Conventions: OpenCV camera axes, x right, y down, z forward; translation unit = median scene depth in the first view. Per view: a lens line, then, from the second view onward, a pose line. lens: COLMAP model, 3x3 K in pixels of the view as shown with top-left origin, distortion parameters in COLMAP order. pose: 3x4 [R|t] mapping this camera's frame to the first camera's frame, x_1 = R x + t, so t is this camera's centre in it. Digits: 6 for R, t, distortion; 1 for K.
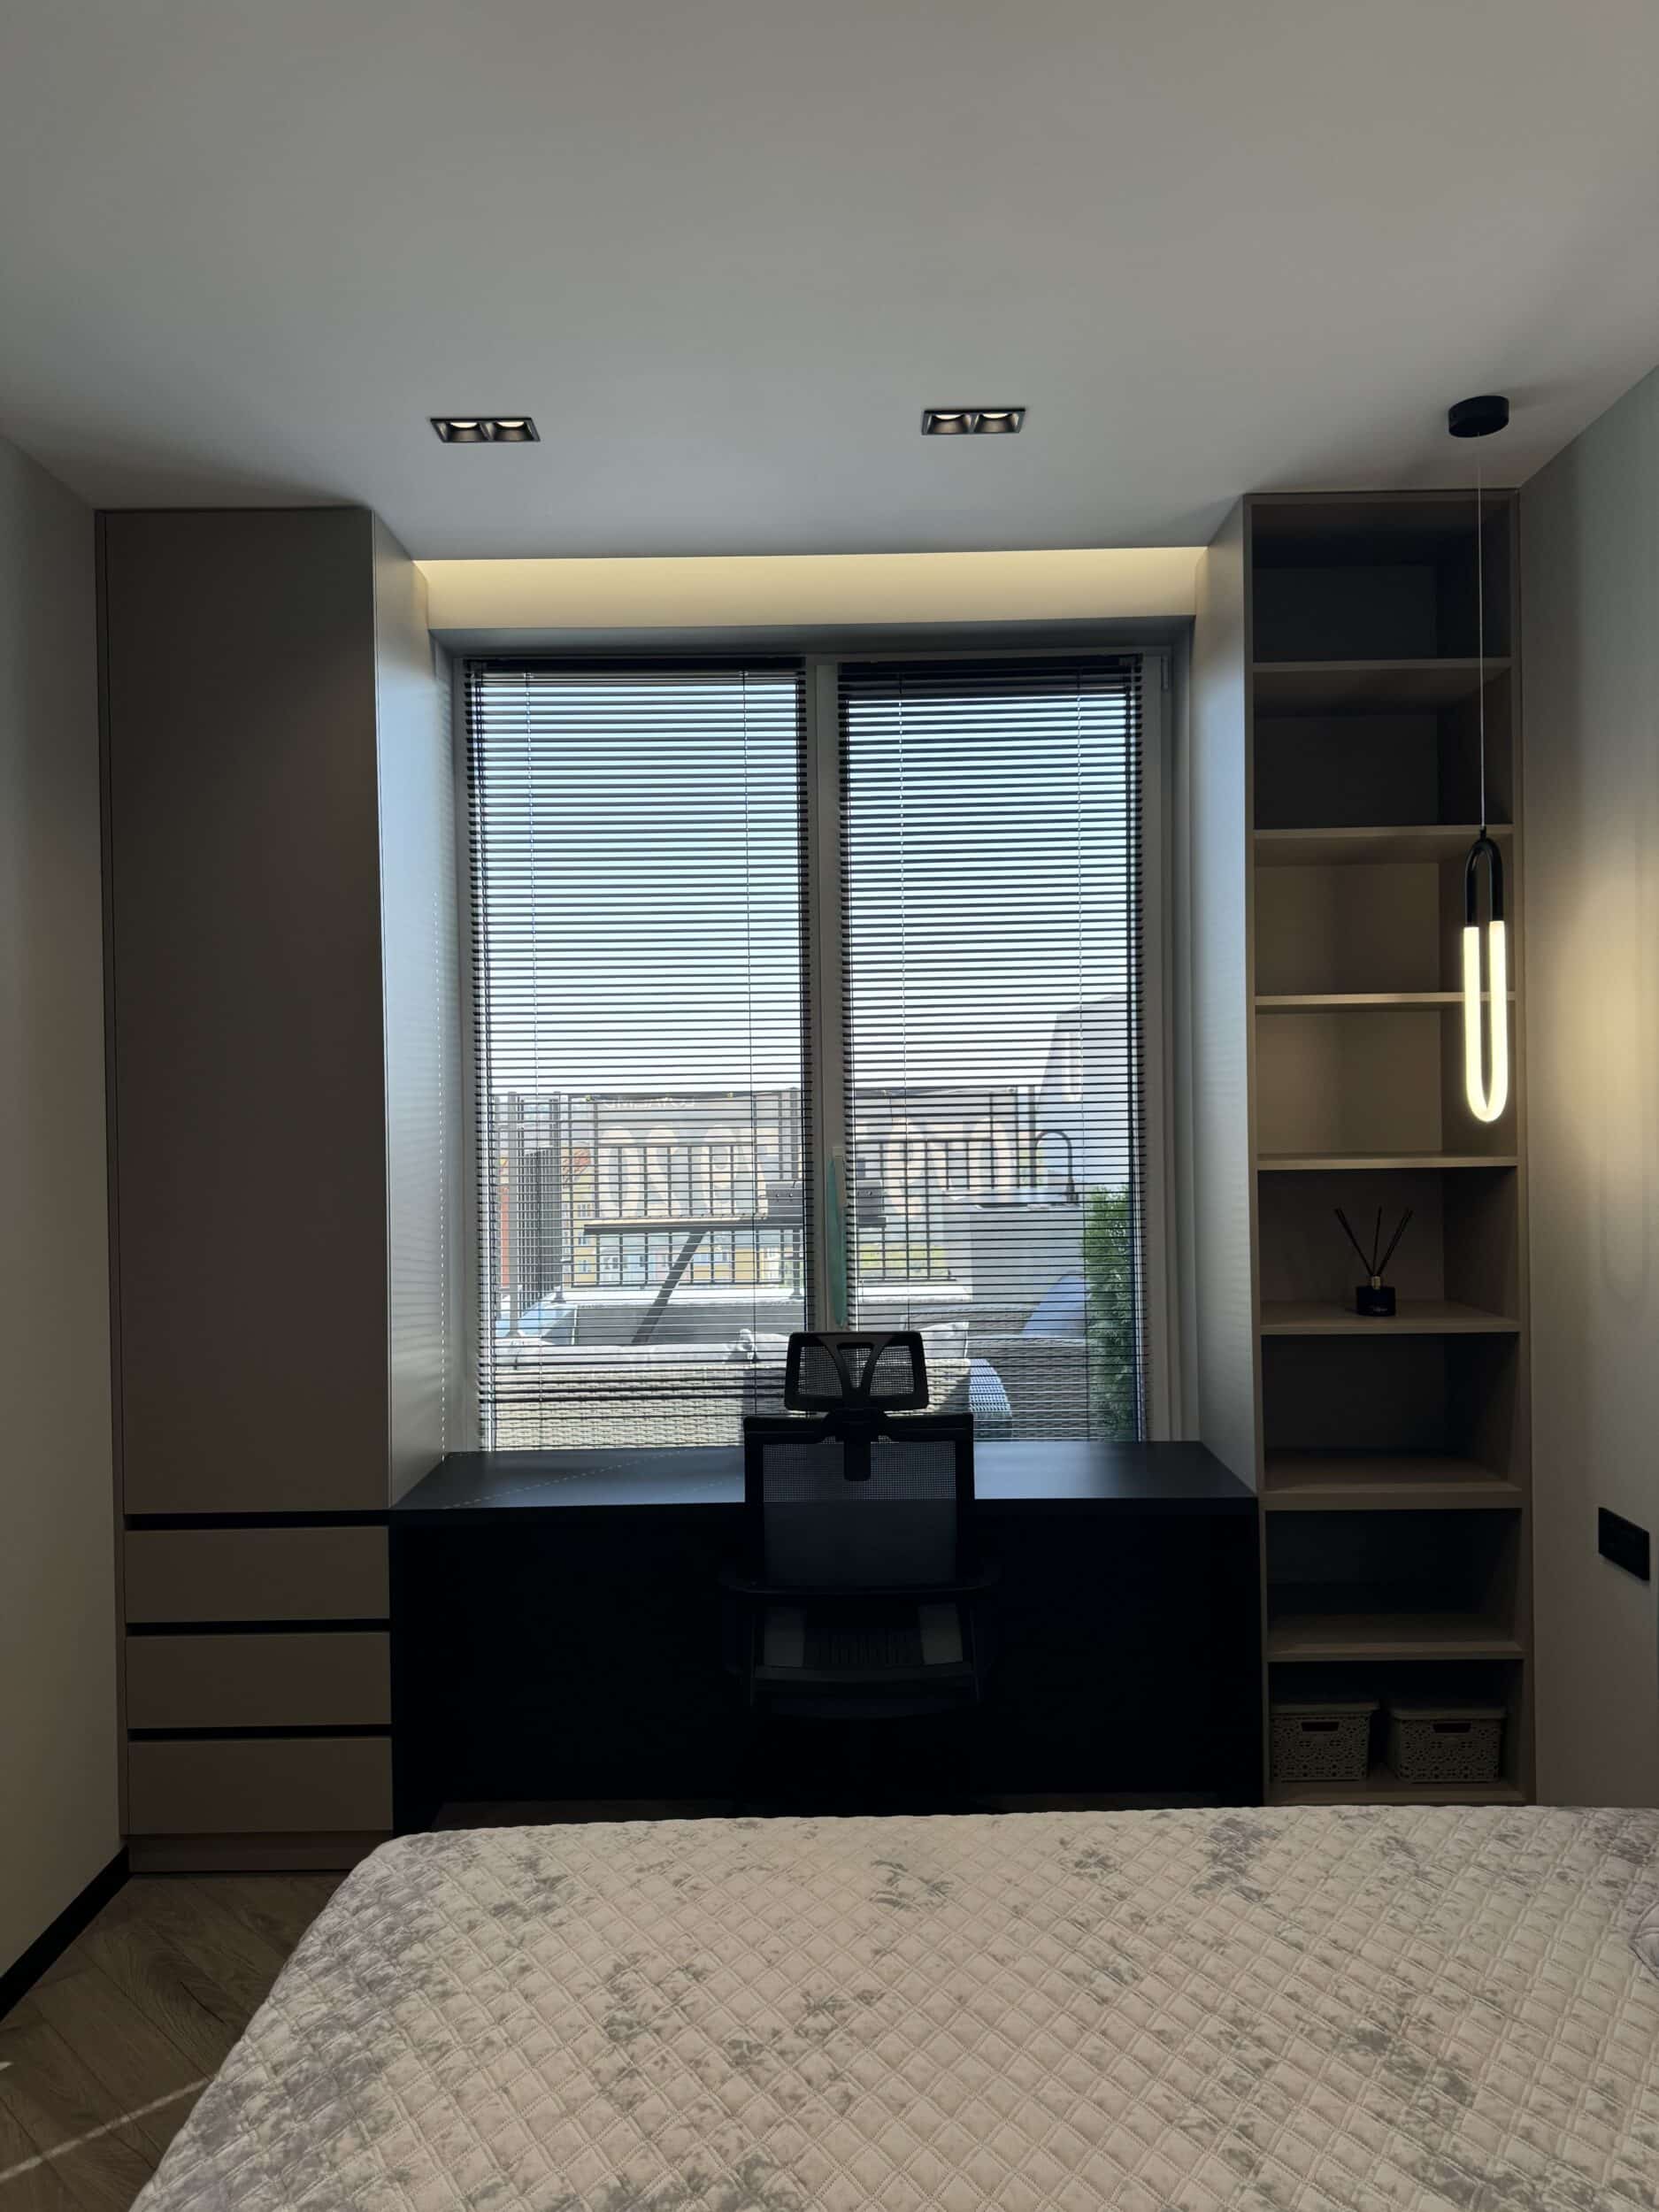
lens RADIAL K [[1556.1, 0, 829.5], [0, 1556.1, 1106.0], [0, 0, 1]] dist [0.006446, -0.001503]
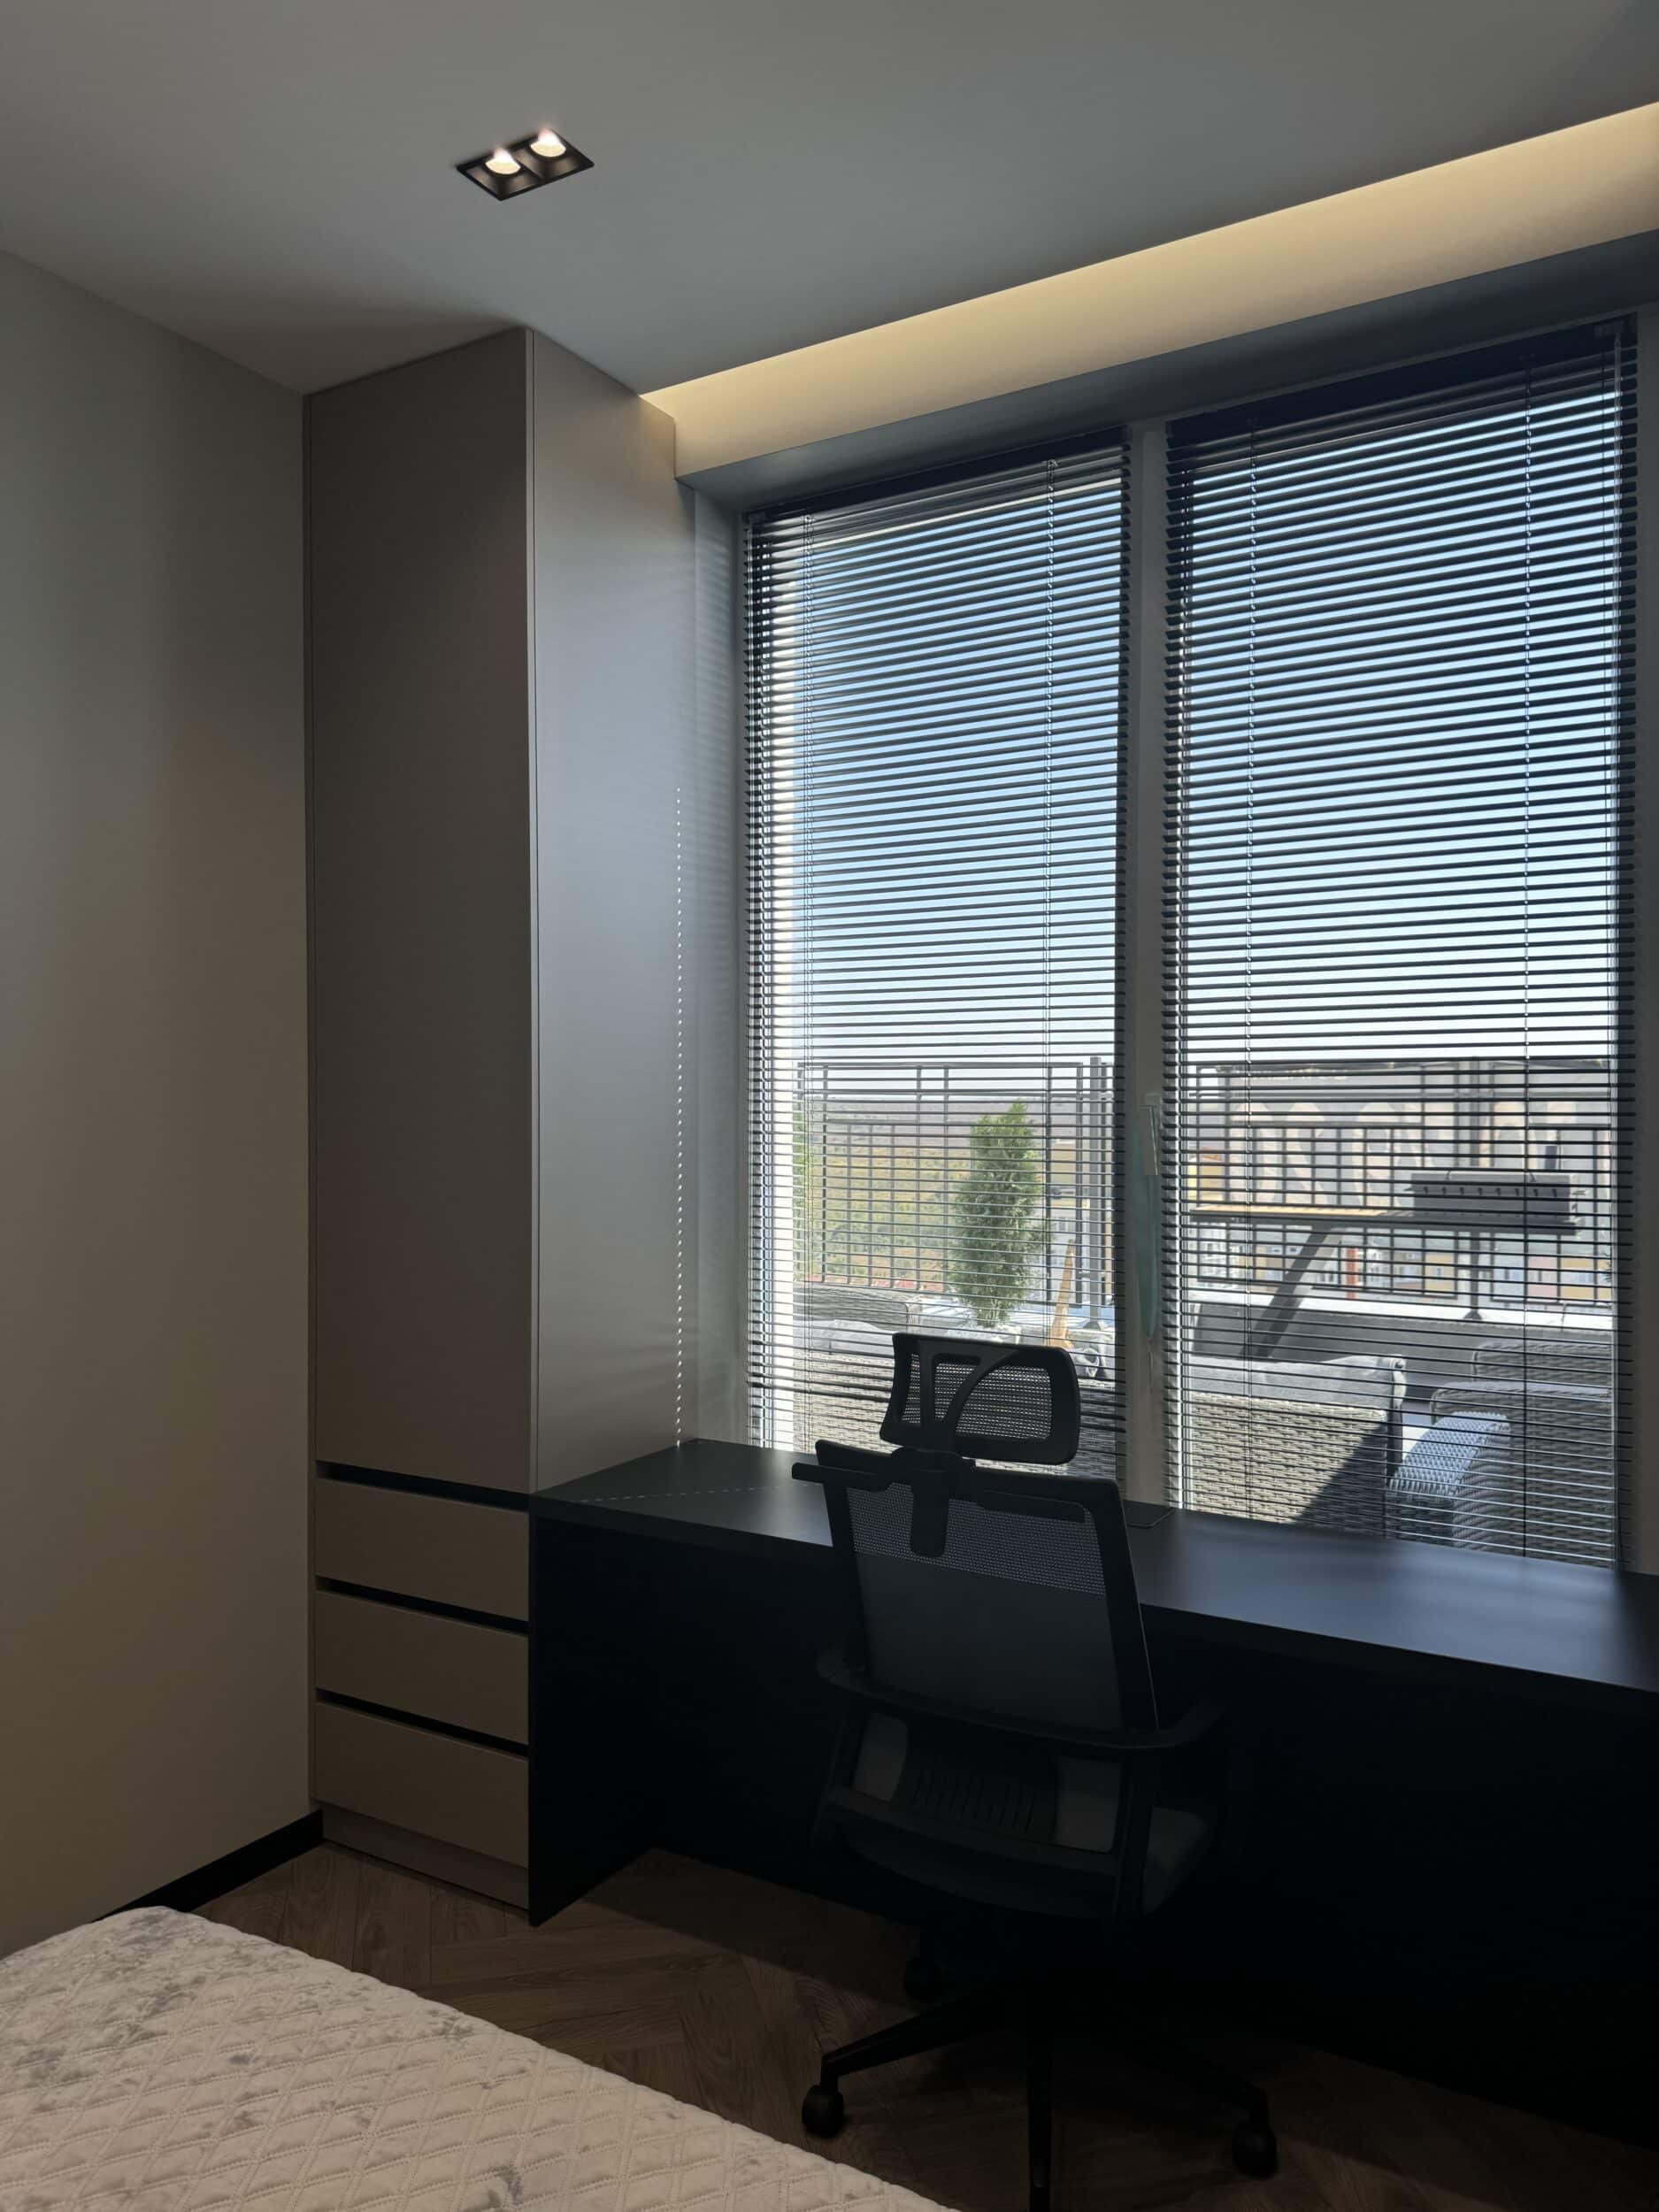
lens RADIAL K [[1556.1, 0, 829.5], [0, 1556.1, 1106.0], [0, 0, 1]] dist [0.006446, -0.001503]
pose [[0.862911, 0.016671, -0.505082, 0.278304], [-0.015997, 0.999856, 0.005671, 0.036869], [0.505103, 0.003186, 0.863053, 0.331637]]
